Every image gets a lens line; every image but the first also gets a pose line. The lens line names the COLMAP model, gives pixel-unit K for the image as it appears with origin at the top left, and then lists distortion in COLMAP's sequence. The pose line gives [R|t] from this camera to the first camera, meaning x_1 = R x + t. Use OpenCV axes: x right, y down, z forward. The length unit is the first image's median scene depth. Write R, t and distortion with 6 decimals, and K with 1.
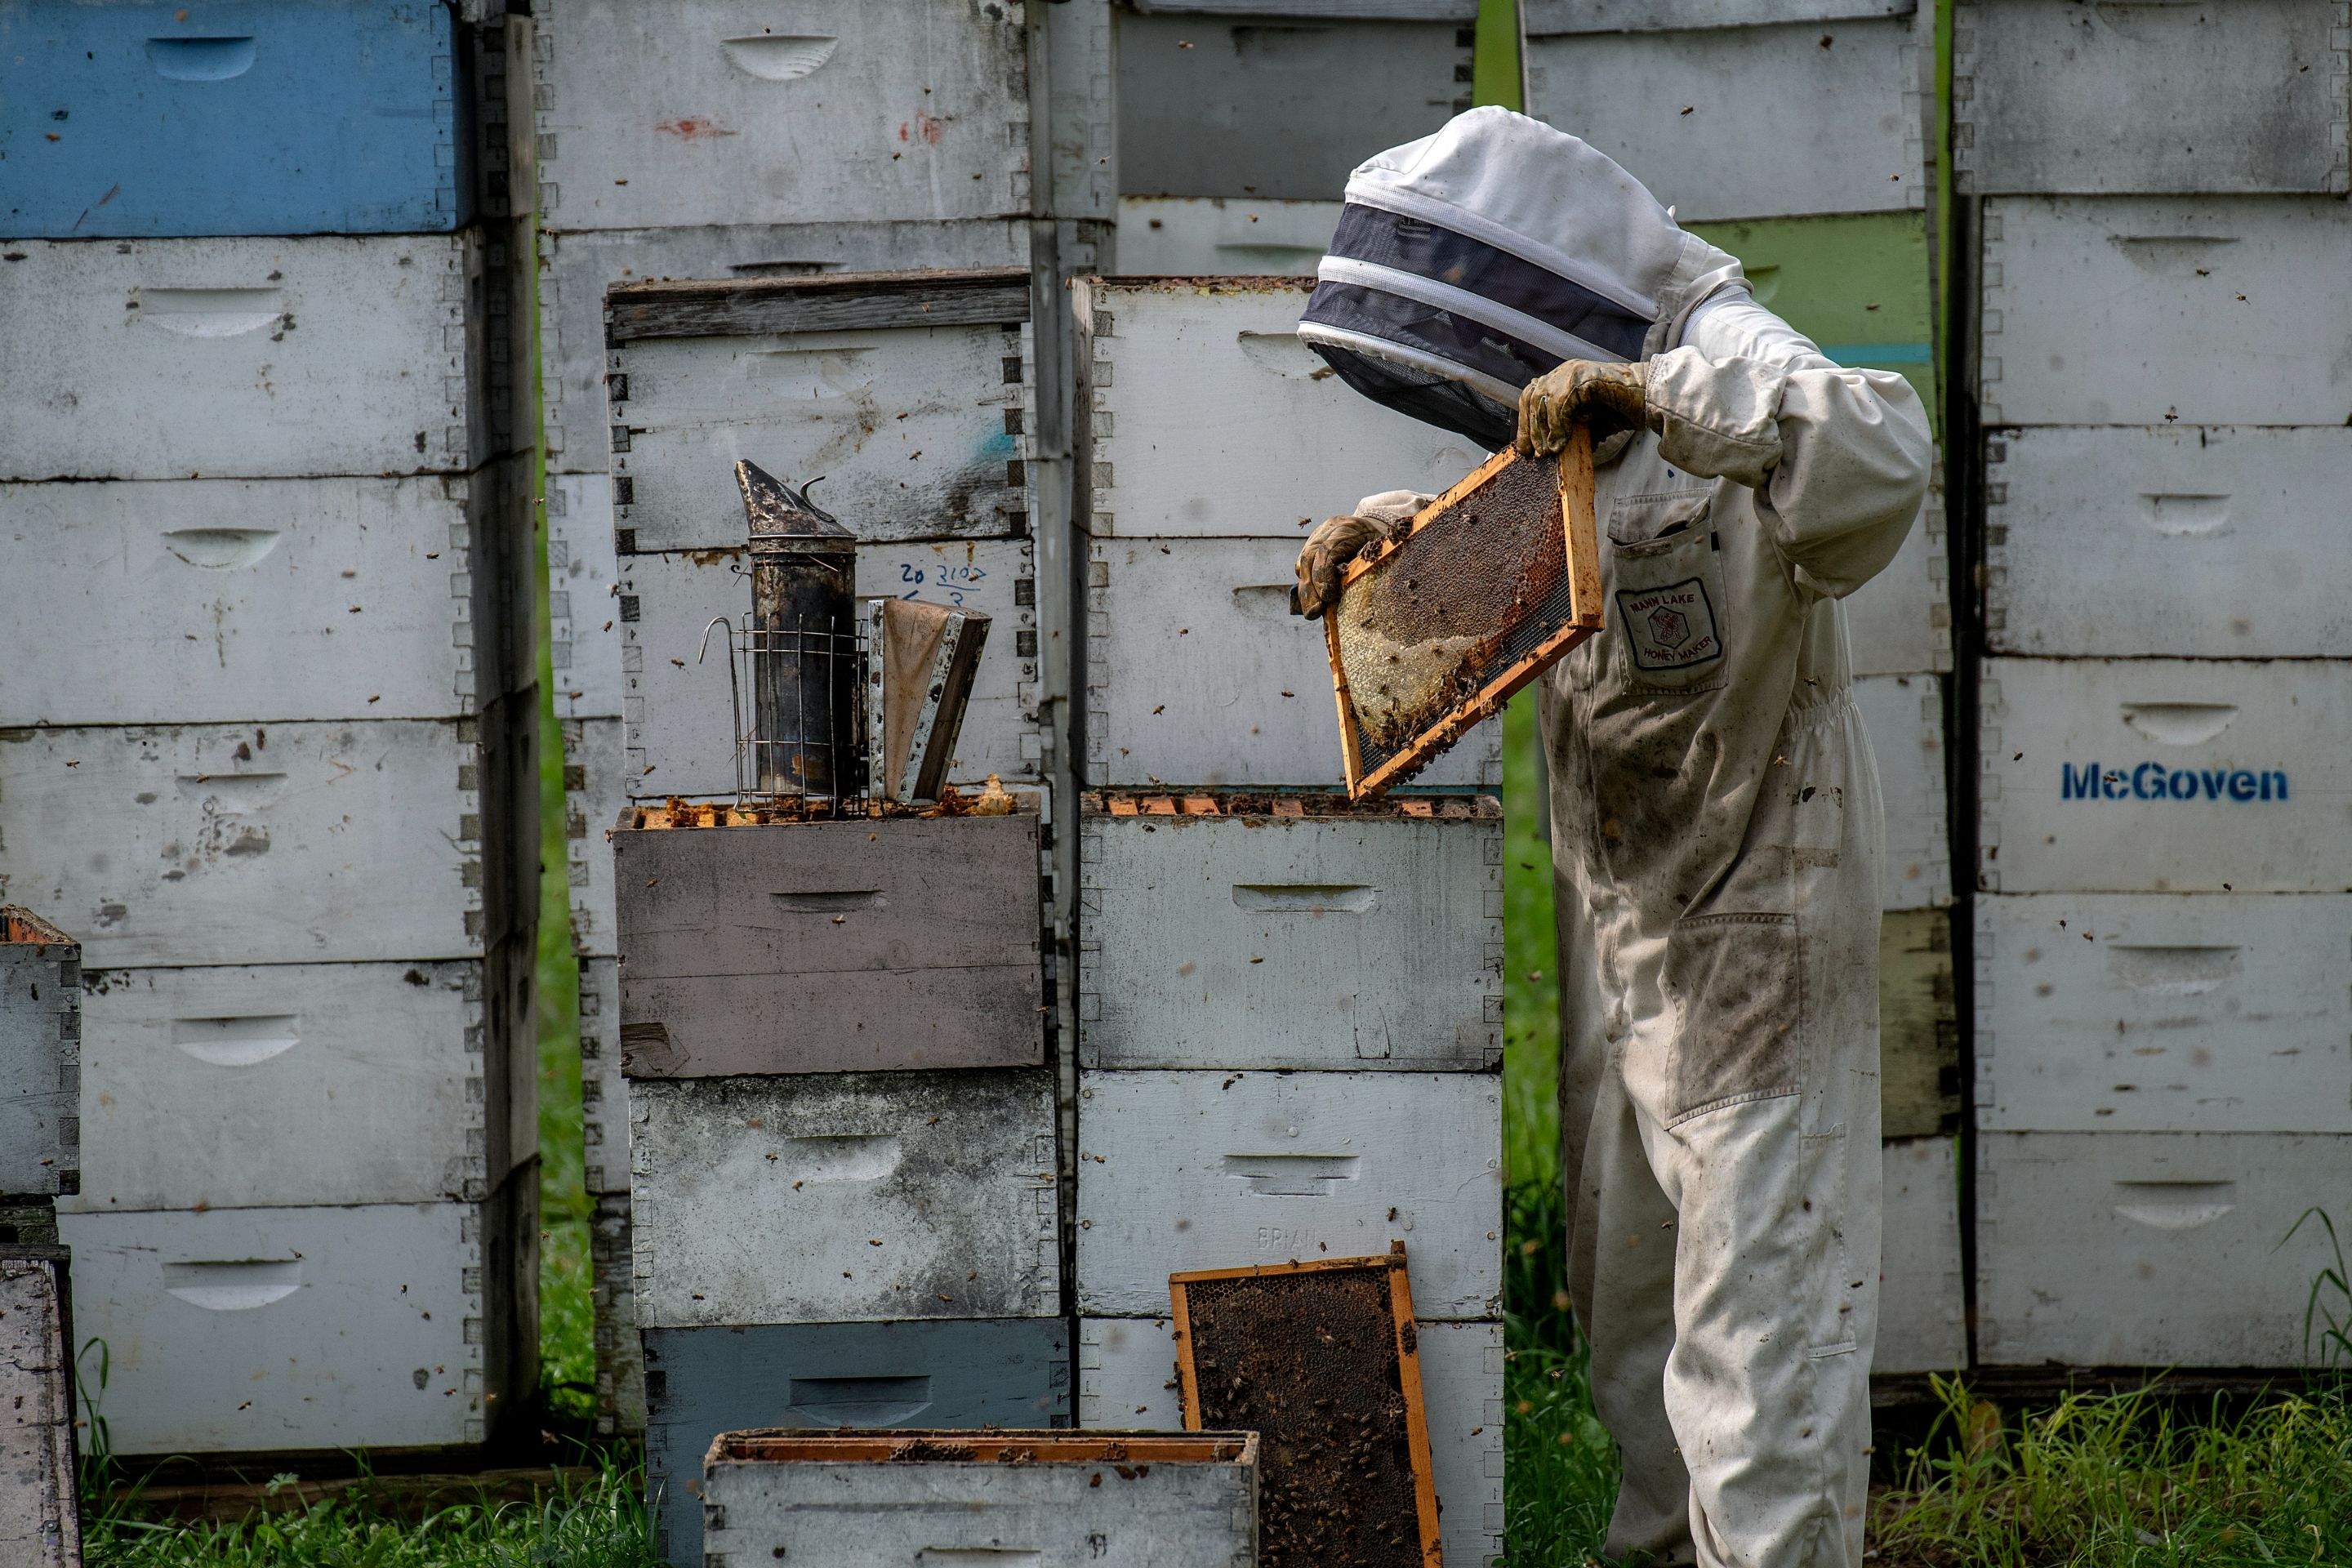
lens RADIAL K [[16791.7, 0, 1186.8], [0, 16791.7, 789.4], [0, 0, 1]] dist [1.455514, 51.122707]
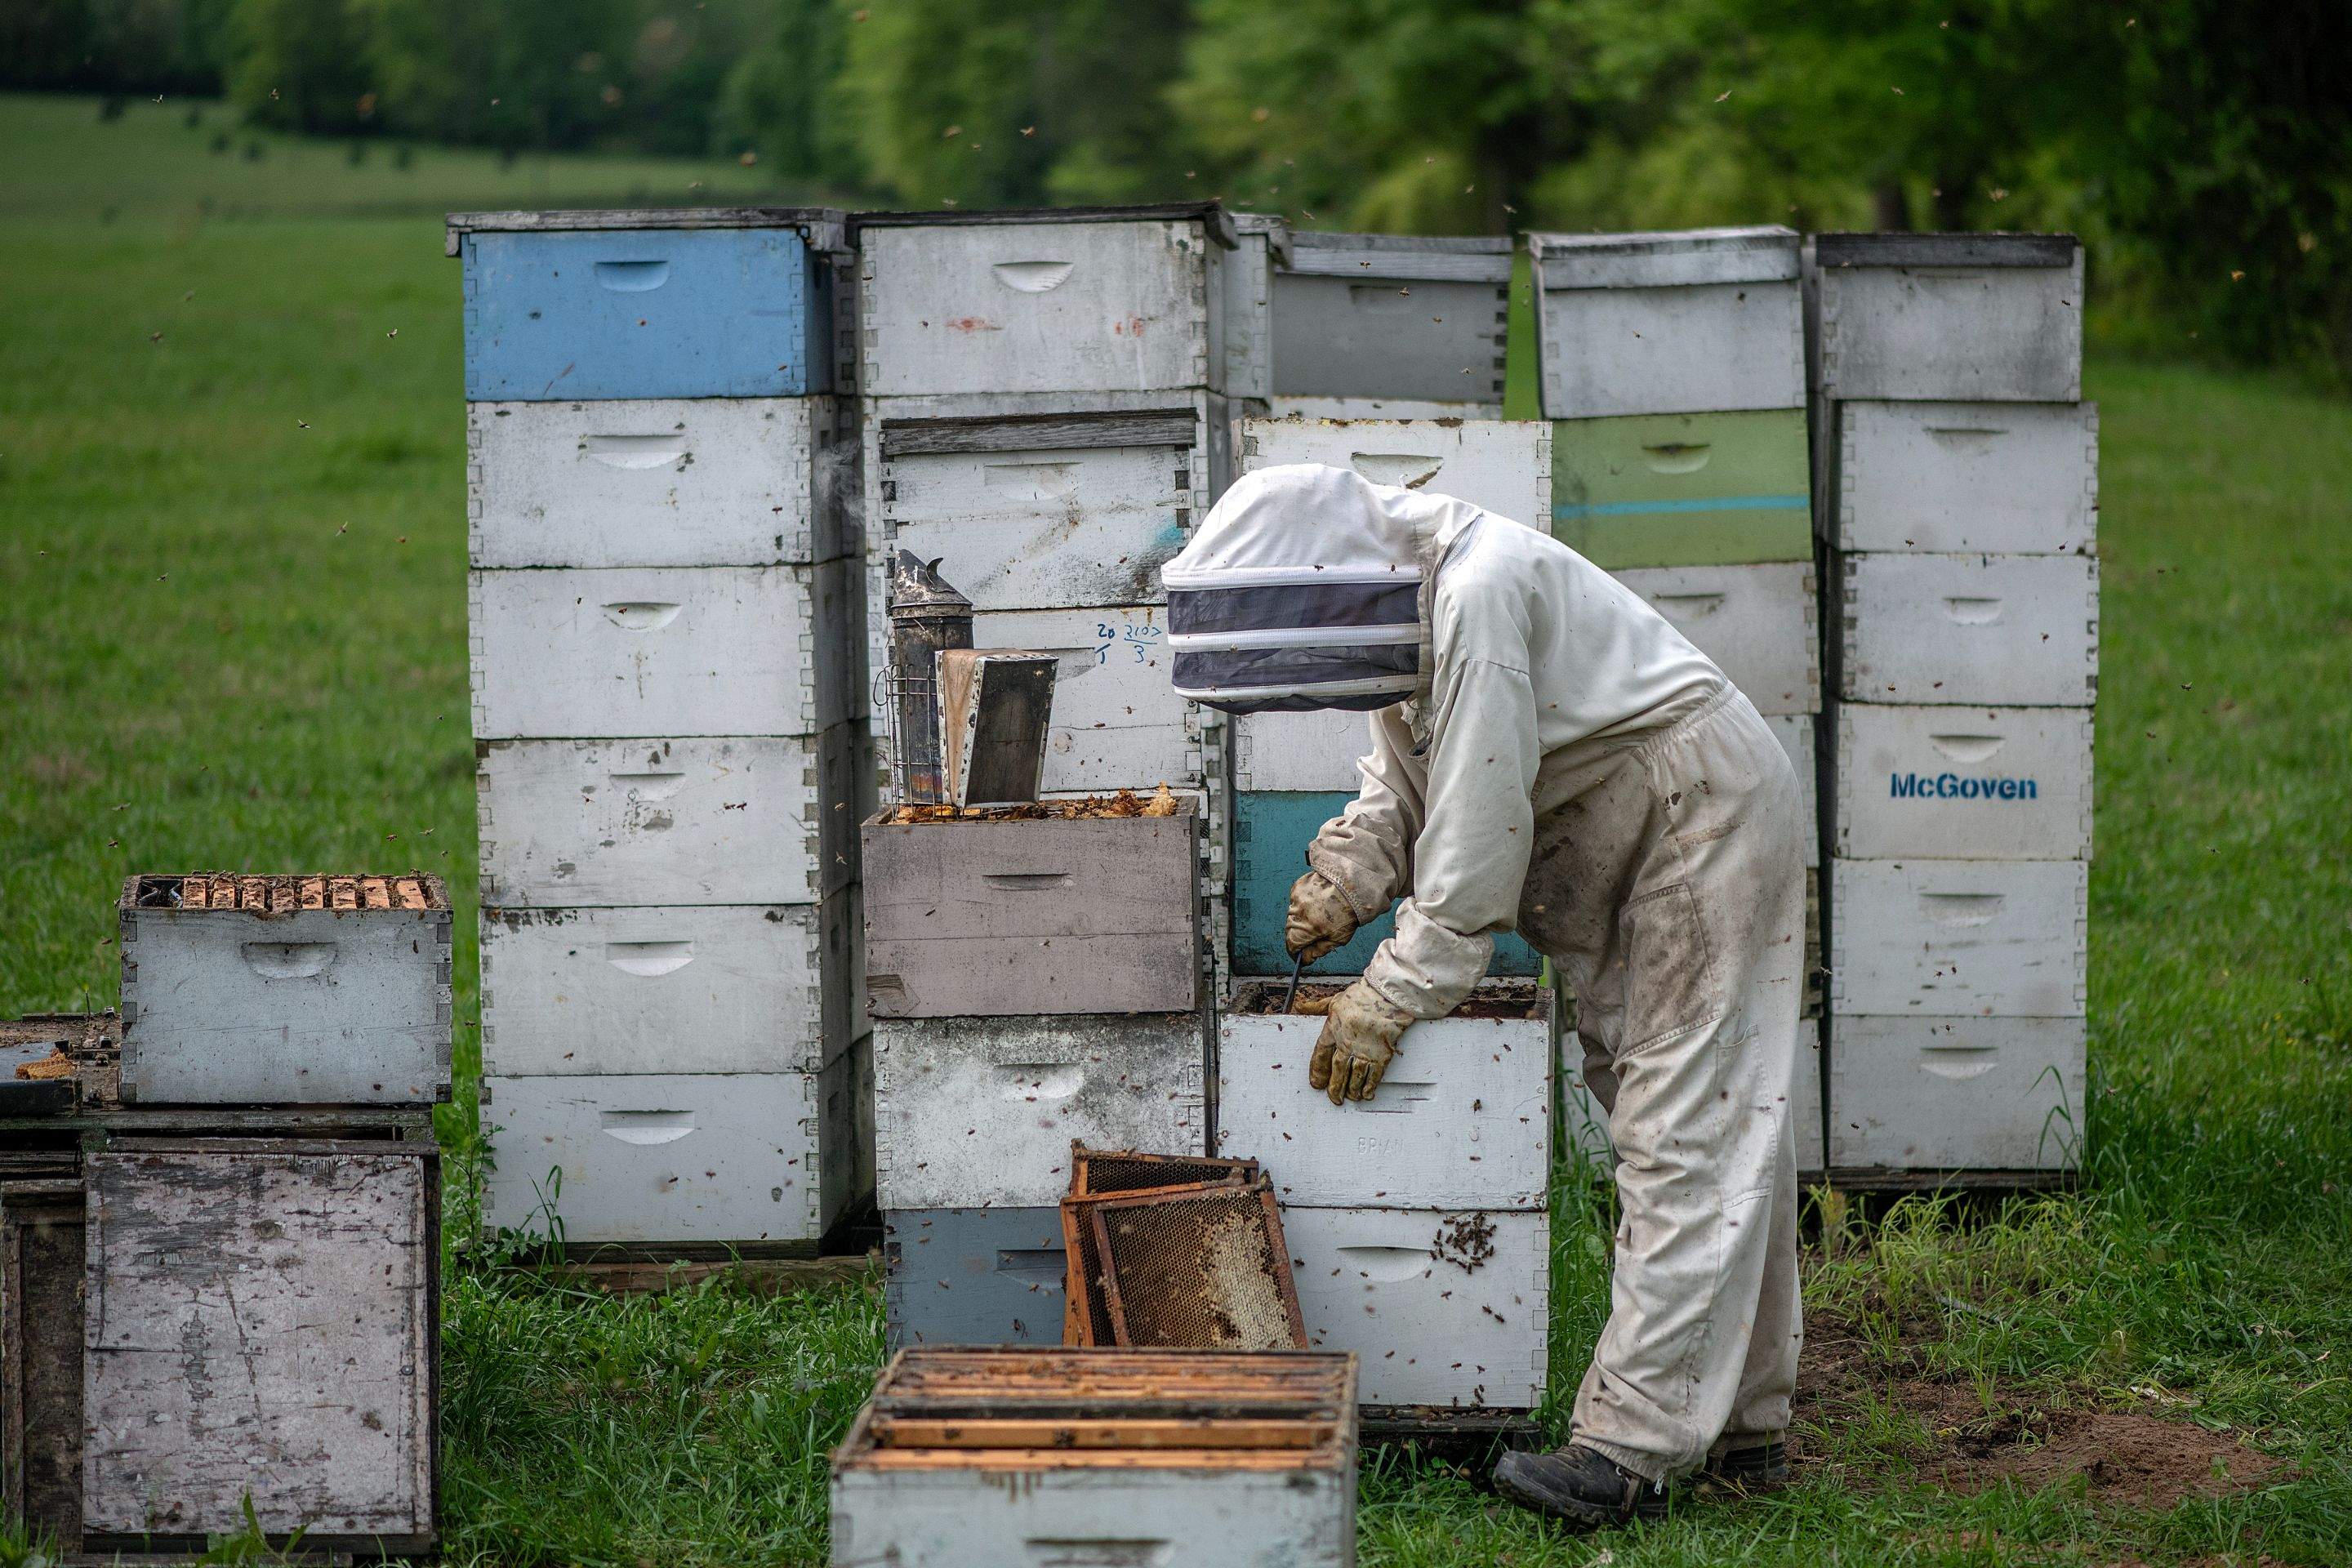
lens RADIAL K [[15598.4, 0, 1179.5], [0, 15598.4, 547.4], [0, 0, 1]] dist [-0.360589, 19.257518]
pose [[0.999931, 0.008850, -0.007711, -0.001278], [-0.008979, 0.999817, -0.016919, 0.001944], [0.007560, 0.016987, 0.999827, -0.326574]]
